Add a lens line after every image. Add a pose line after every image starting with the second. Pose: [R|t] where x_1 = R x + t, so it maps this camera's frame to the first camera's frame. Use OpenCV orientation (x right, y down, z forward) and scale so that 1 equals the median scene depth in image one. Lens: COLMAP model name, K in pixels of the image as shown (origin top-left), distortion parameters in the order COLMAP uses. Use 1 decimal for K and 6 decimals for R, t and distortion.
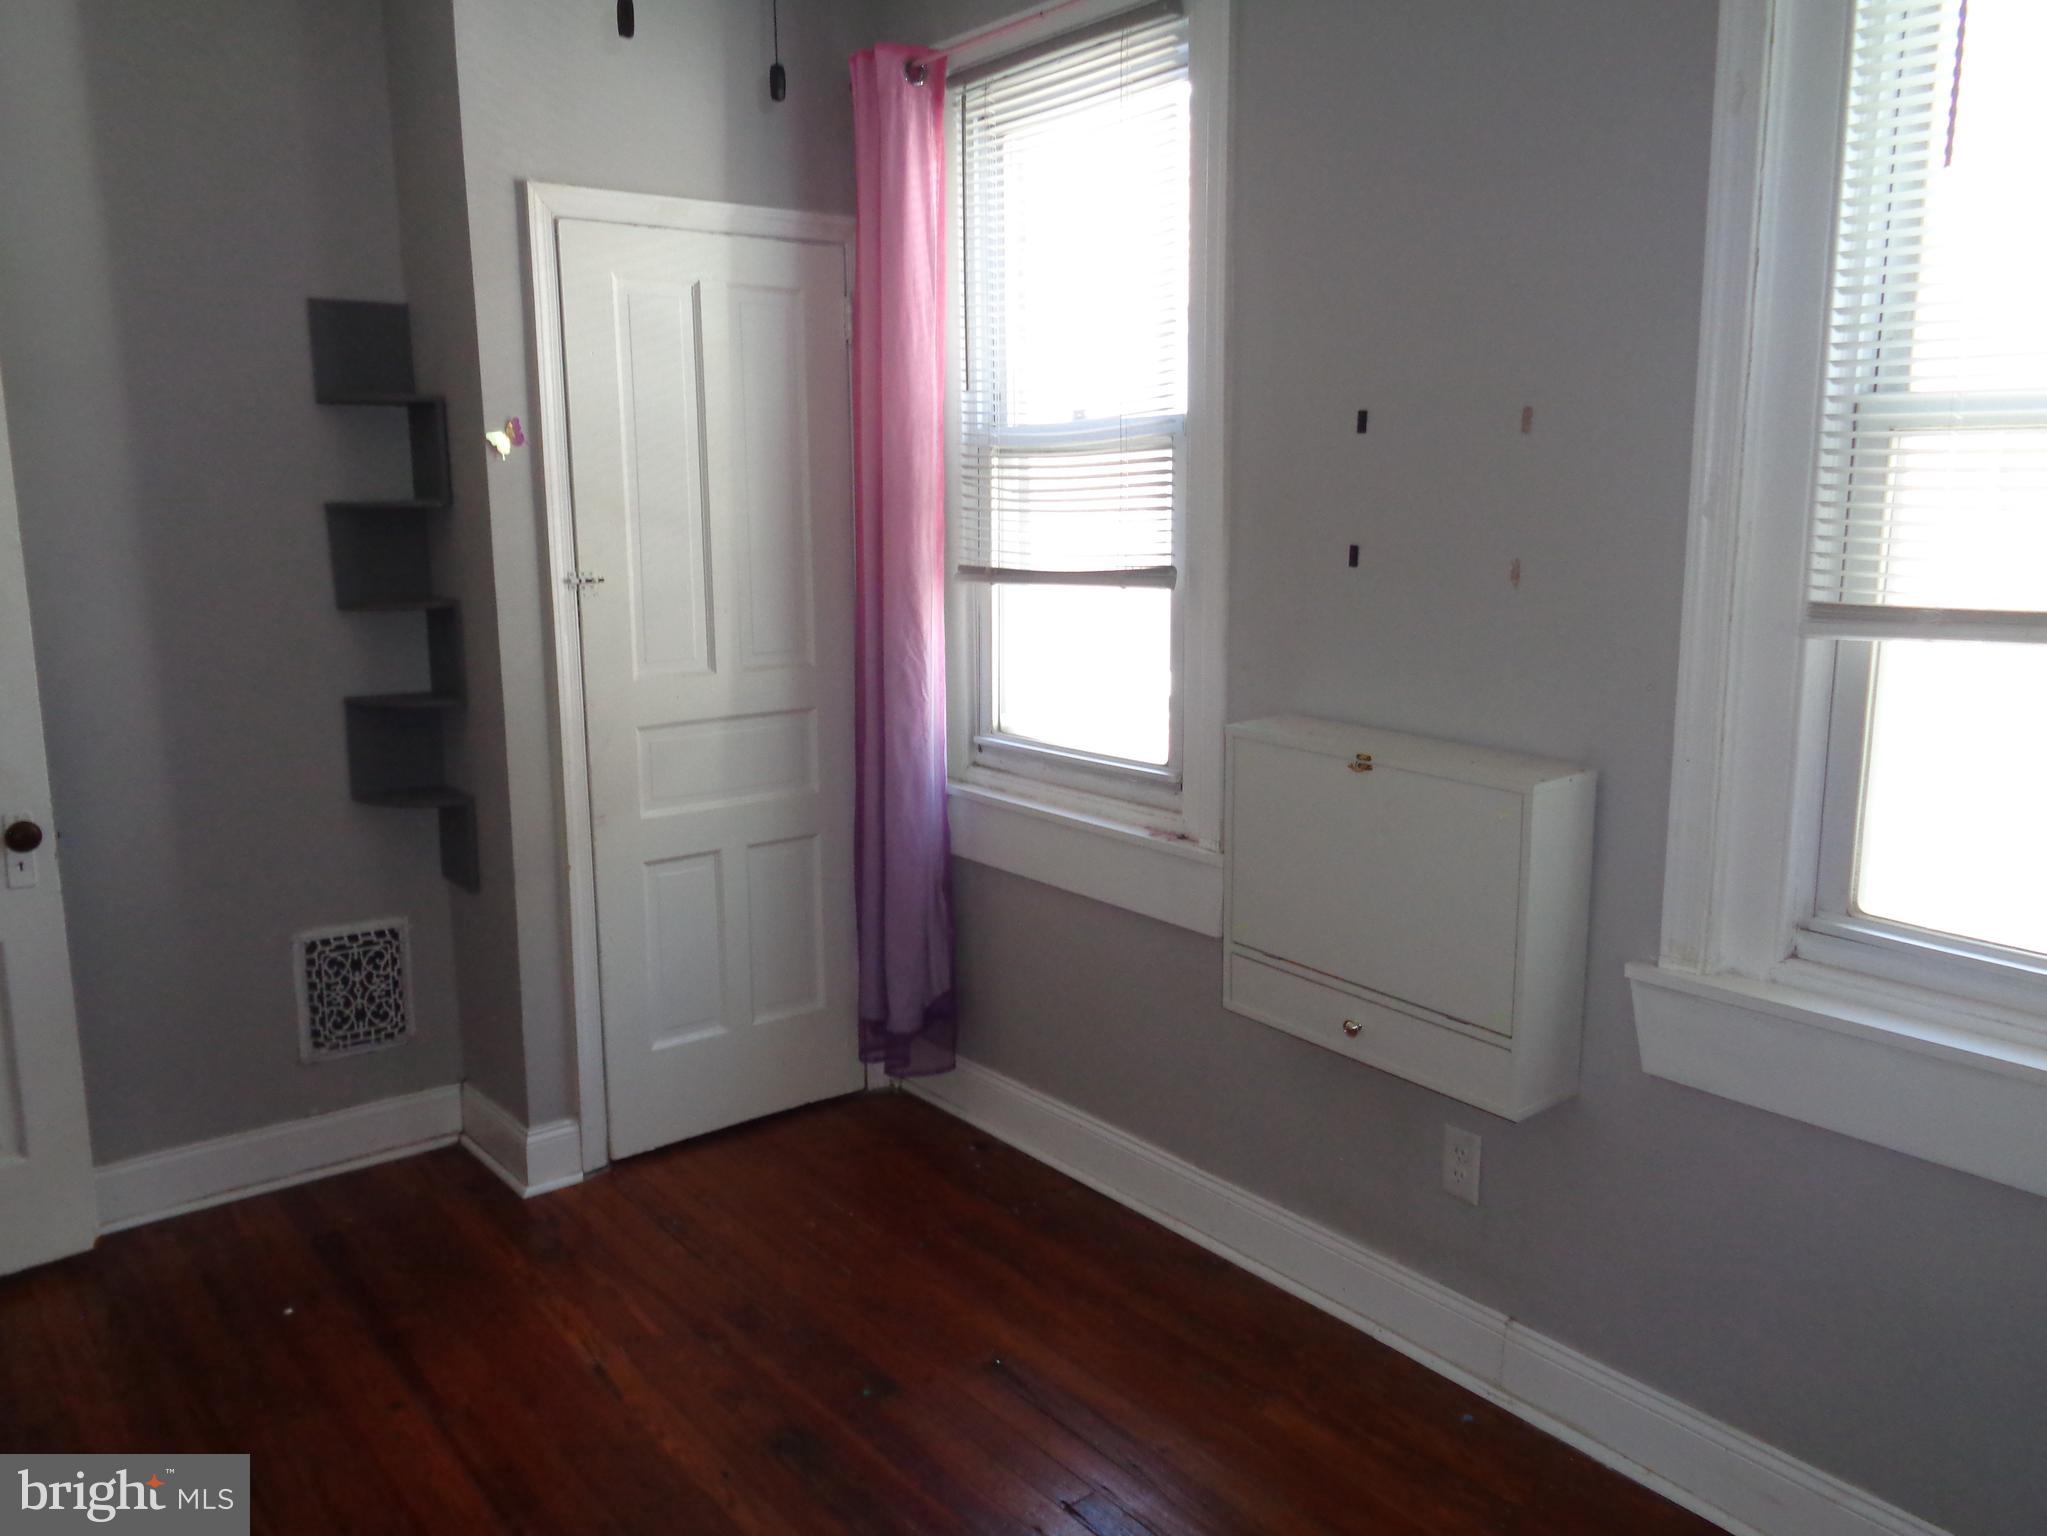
lens RADIAL K [[1517.7, 0, 1023.5], [0, 1517.7, 768.0], [0, 0, 1]] dist [-0.000546, 0.000066]
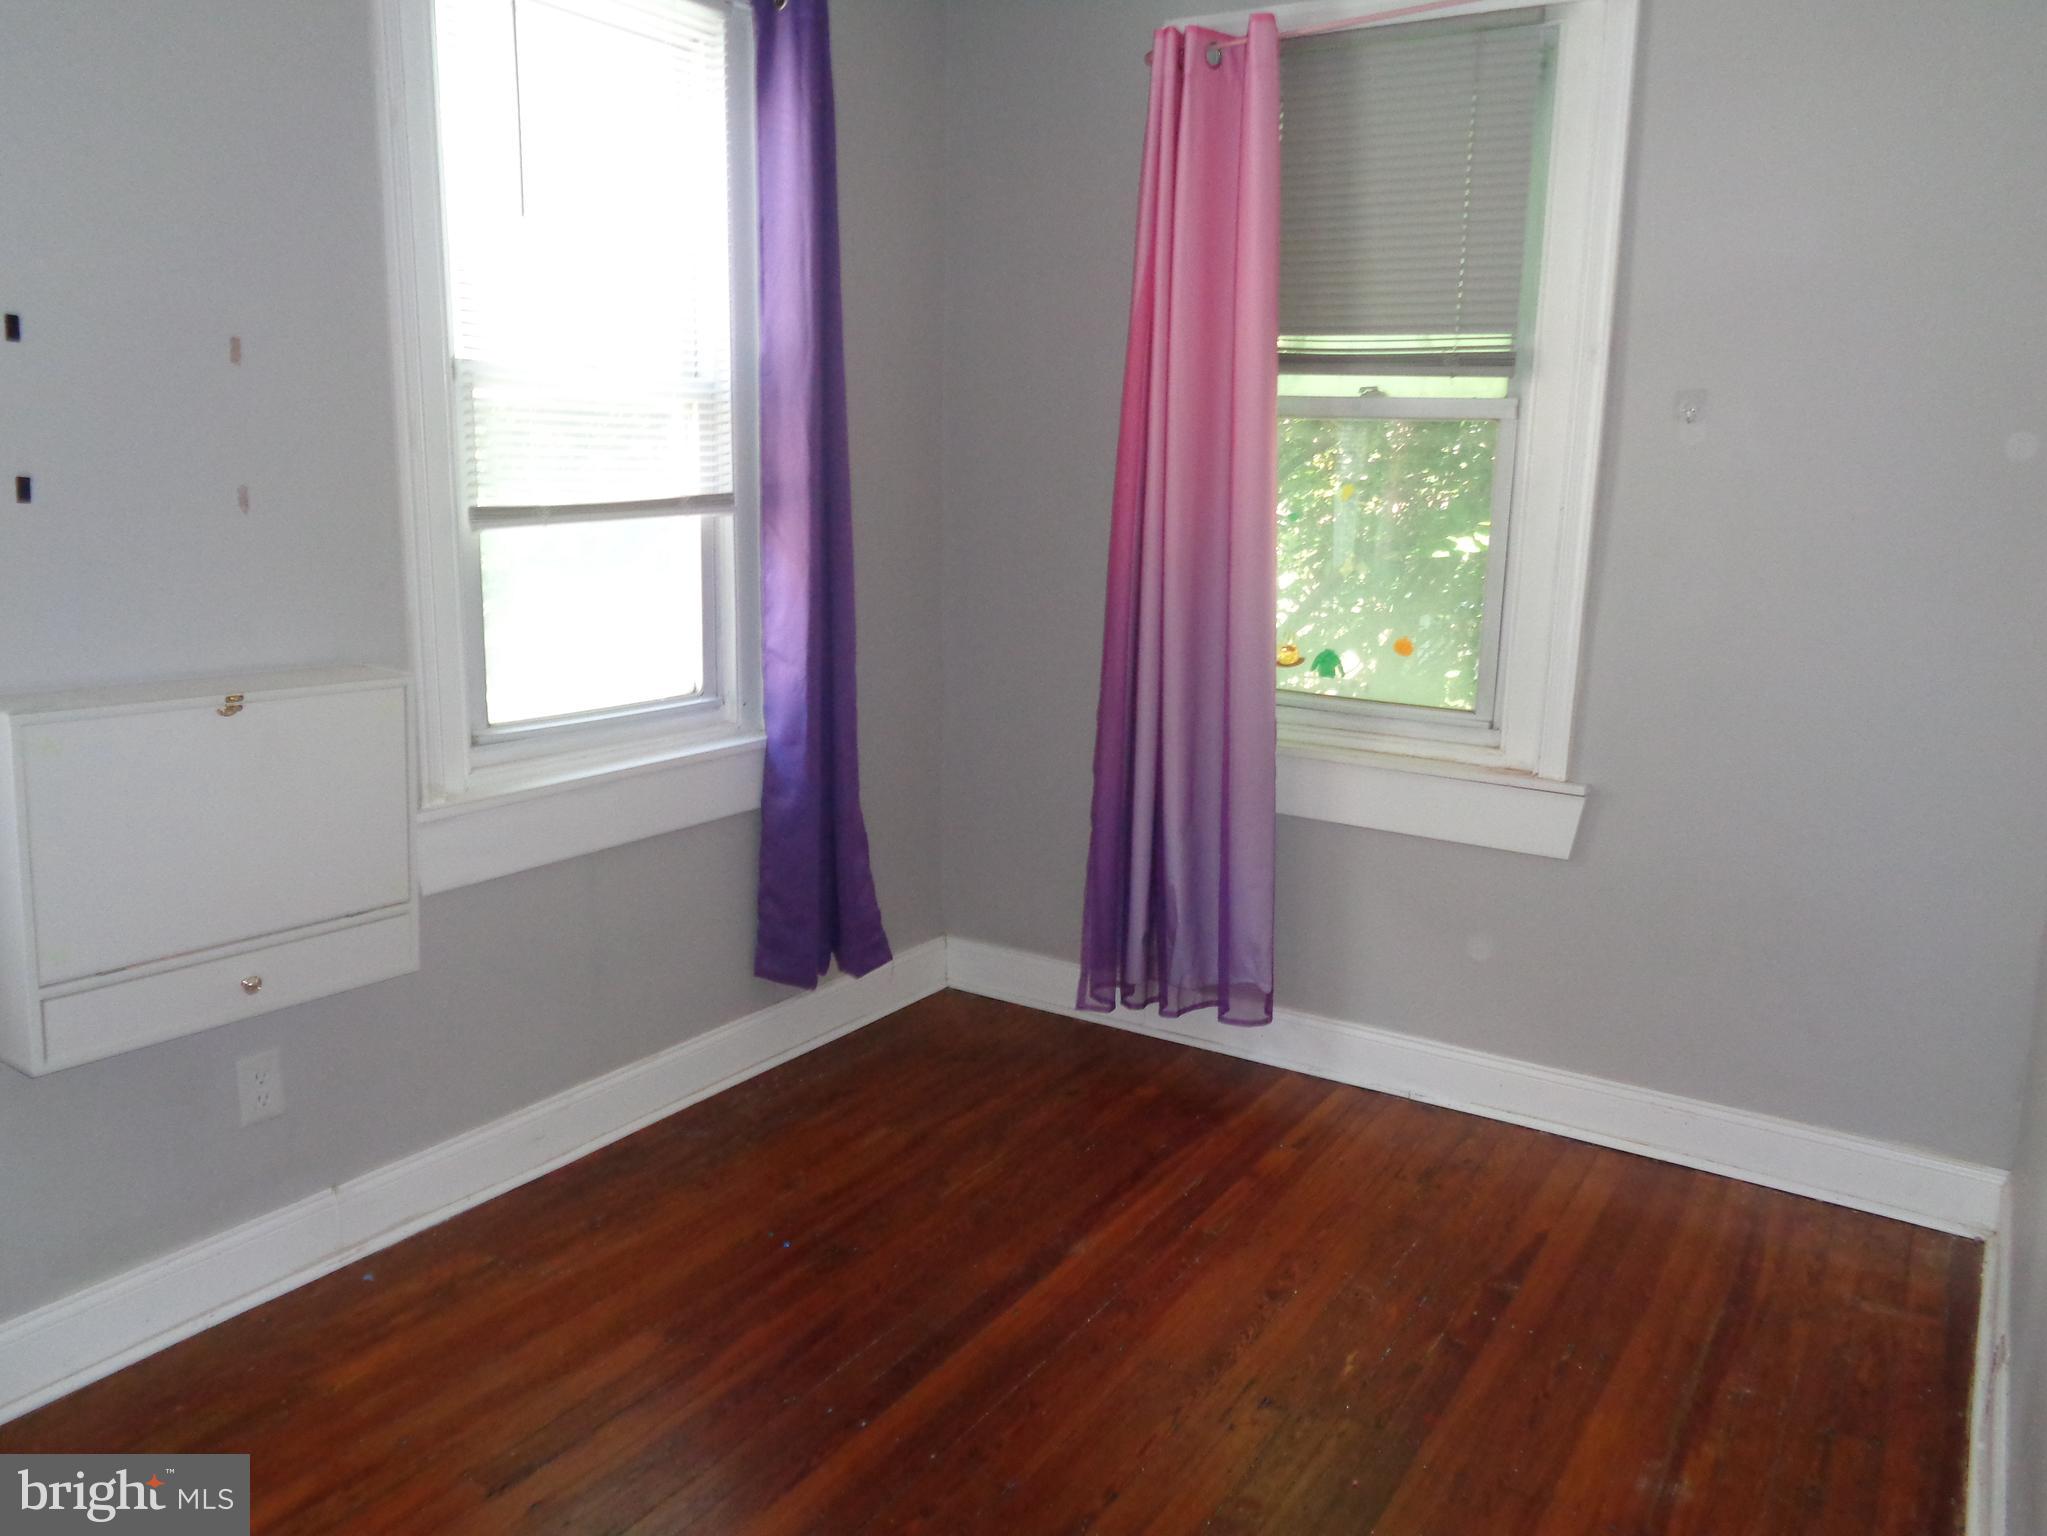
lens RADIAL K [[1642.0, 0, 1023.5], [0, 1642.0, 768.0], [0, 0, 1]] dist [0.000437, 0.000787]
pose [[-0.350294, -0.185177, 0.918152, -0.929018], [0.137819, 0.959402, 0.246077, -0.154761], [-0.926445, 0.212738, -0.310552, 0.893198]]
